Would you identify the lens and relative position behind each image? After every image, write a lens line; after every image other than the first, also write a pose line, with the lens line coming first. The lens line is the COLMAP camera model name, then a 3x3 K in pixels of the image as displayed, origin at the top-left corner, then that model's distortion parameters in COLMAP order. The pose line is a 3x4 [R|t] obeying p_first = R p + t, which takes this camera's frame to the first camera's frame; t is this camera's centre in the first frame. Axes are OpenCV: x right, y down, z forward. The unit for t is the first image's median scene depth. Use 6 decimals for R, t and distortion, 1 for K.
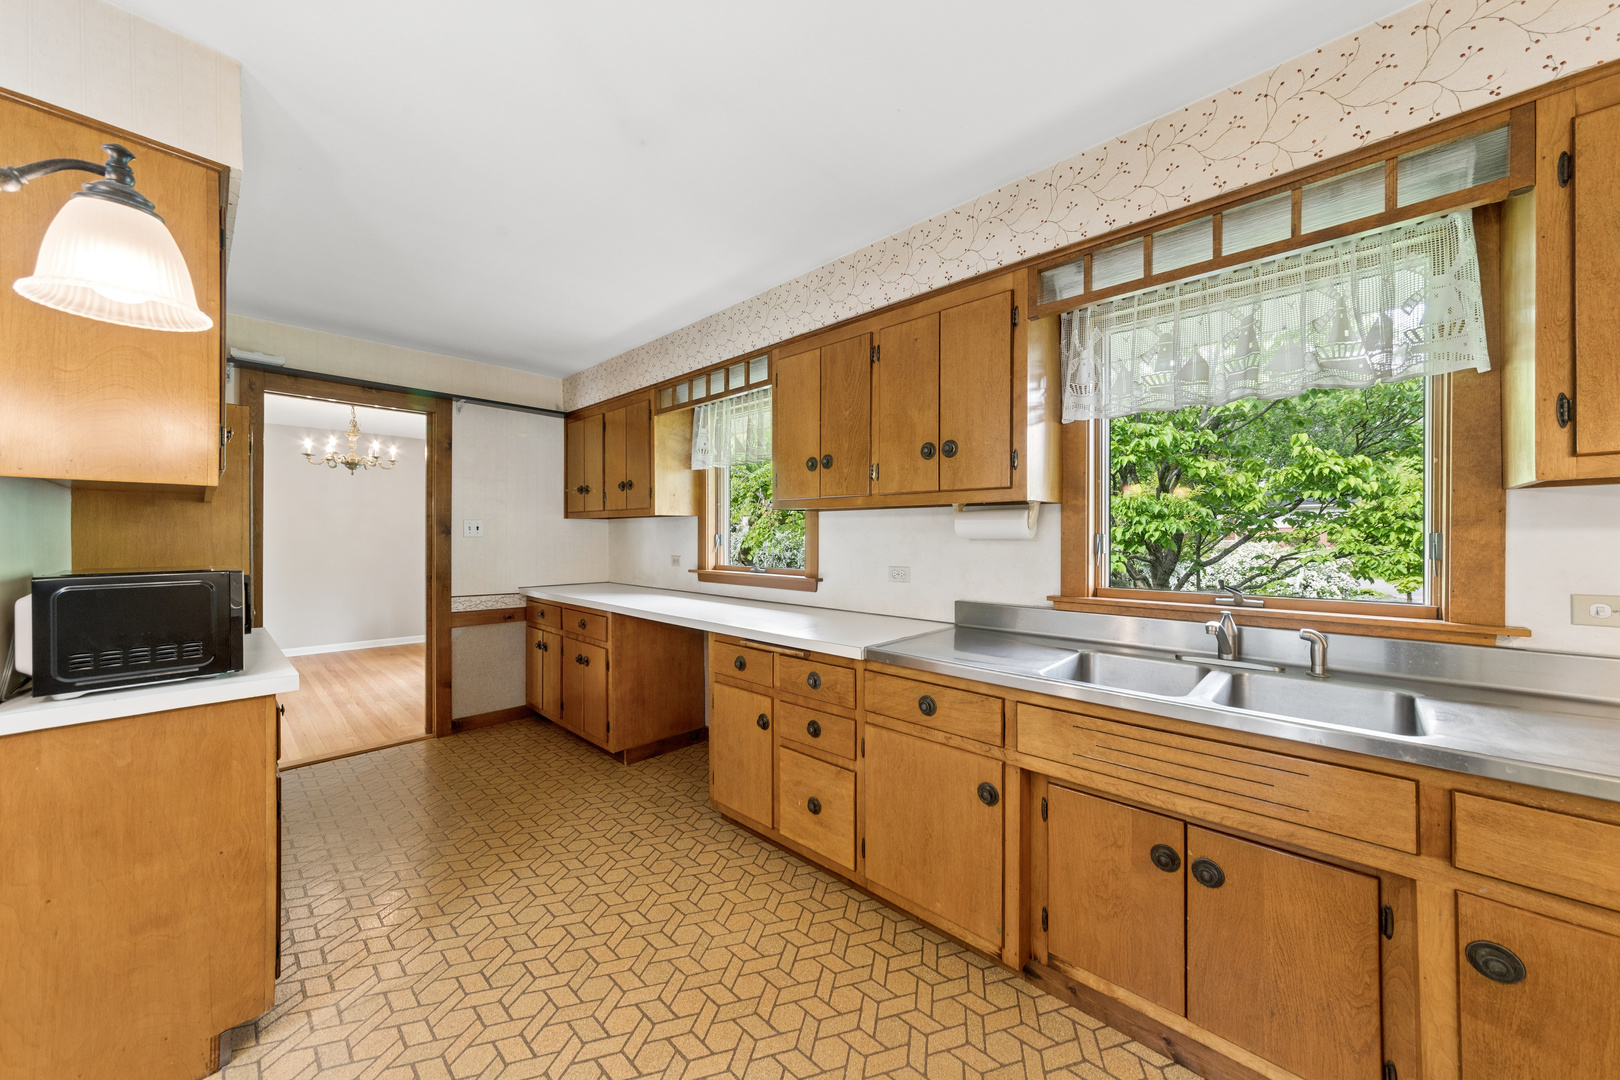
lens RADIAL K [[575.1, 0, 814.0], [0, 575.1, 531.2], [0, 0, 1]] dist [-0.000141, 0.000216]
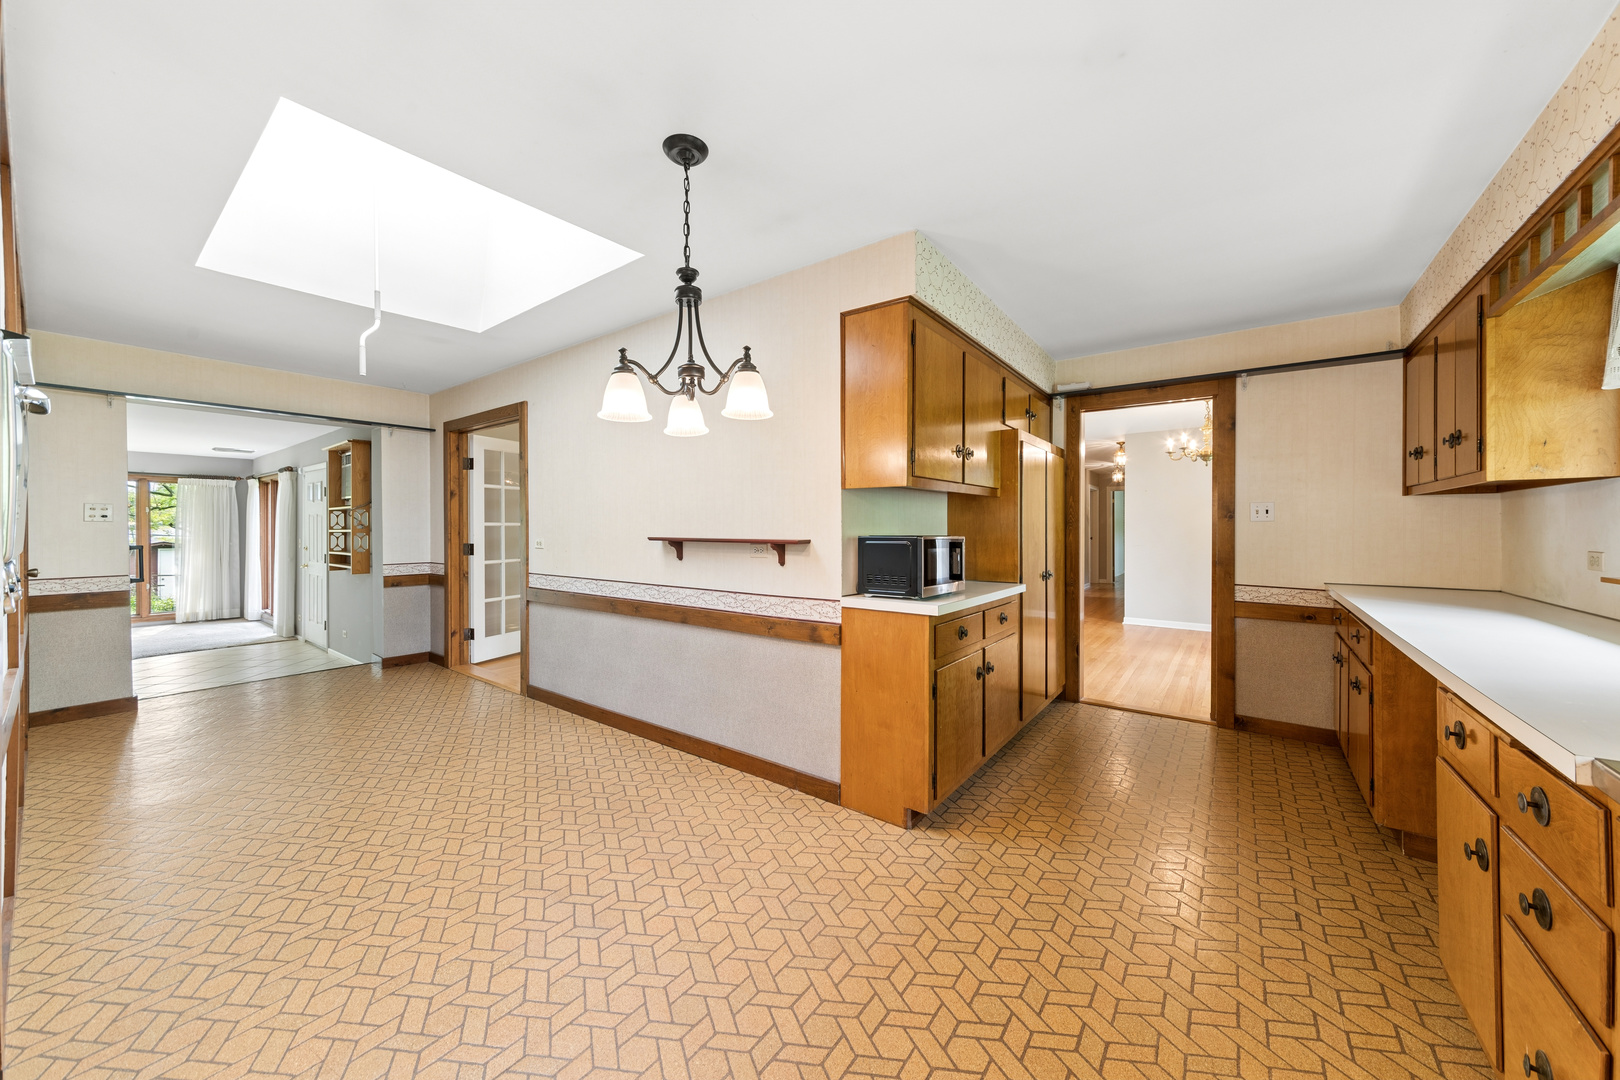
lens RADIAL K [[575.1, 0, 810.3], [0, 575.1, 523.8], [0, 0, 1]] dist [-0.000141, 0.000216]
pose [[0.110378, -0.006836, -0.993866, 0.251809], [0.007507, 0.999954, -0.006044, 0.015684], [0.993861, -0.006794, 0.110424, 0.215699]]
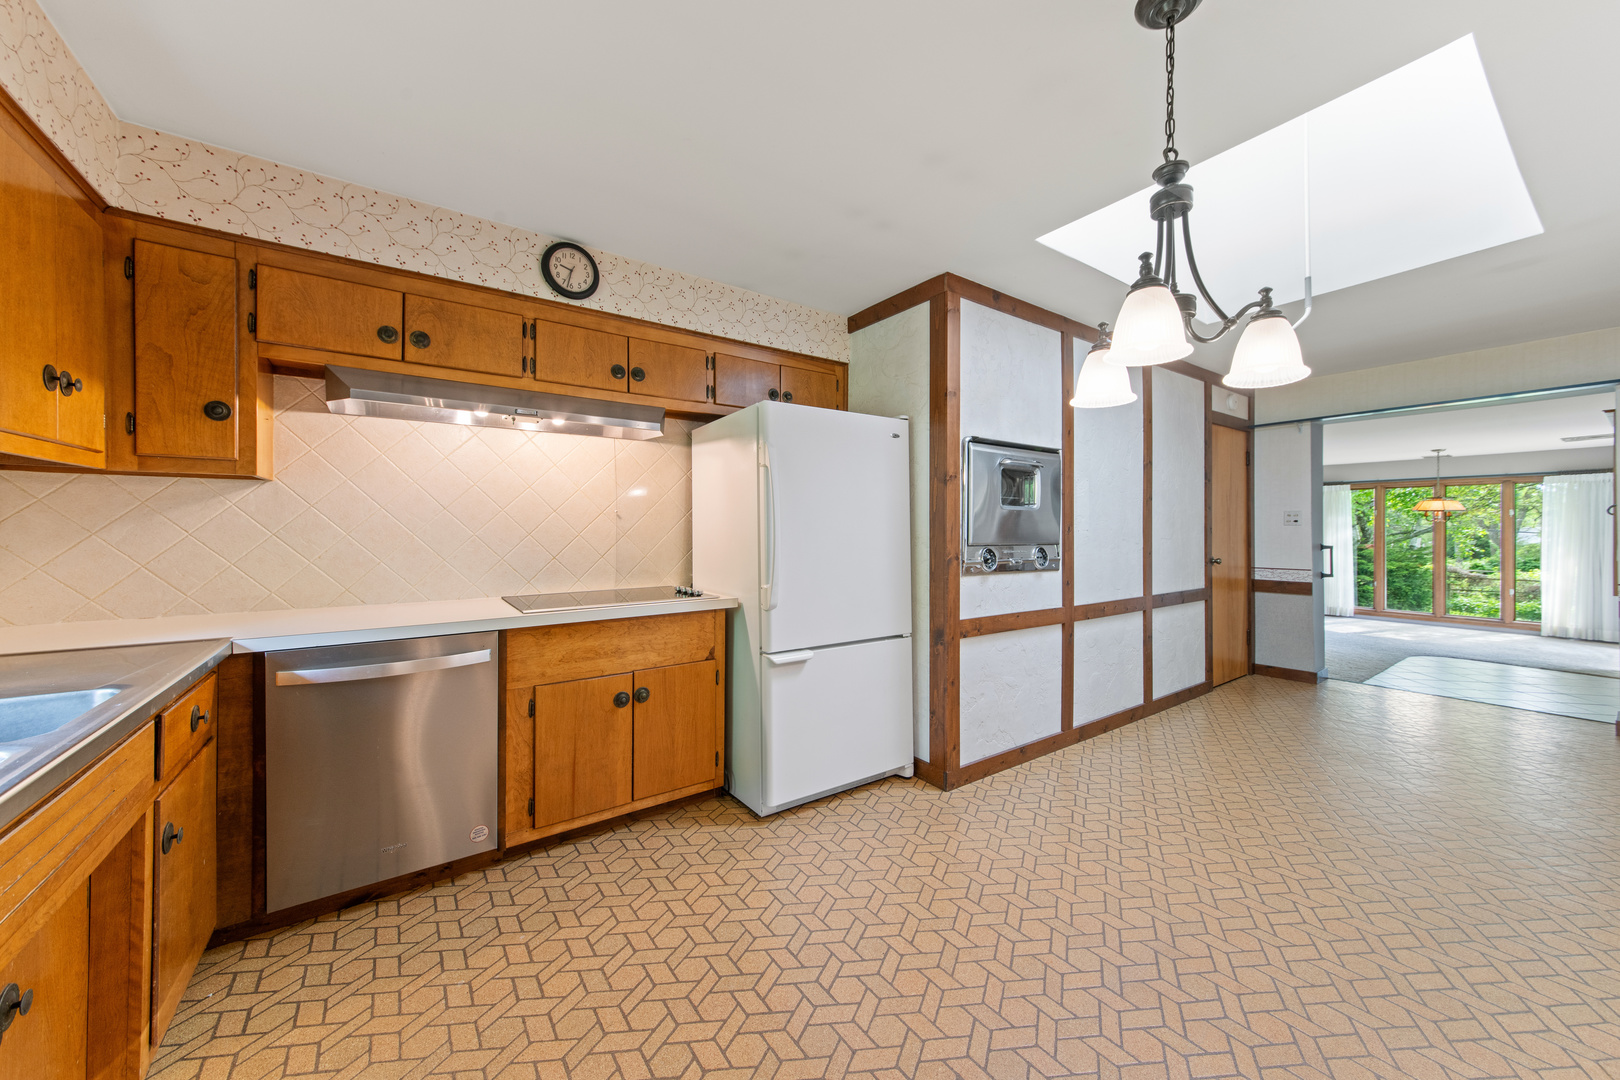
lens RADIAL K [[575.1, 0, 808.3], [0, 575.1, 539.6], [0, 0, 1]] dist [-0.000141, 0.000216]
pose [[-0.980819, -0.004249, 0.194875, -0.423412], [-0.002490, 0.999954, 0.009269, 0.020297], [-0.194906, 0.008606, -0.980784, 0.844444]]
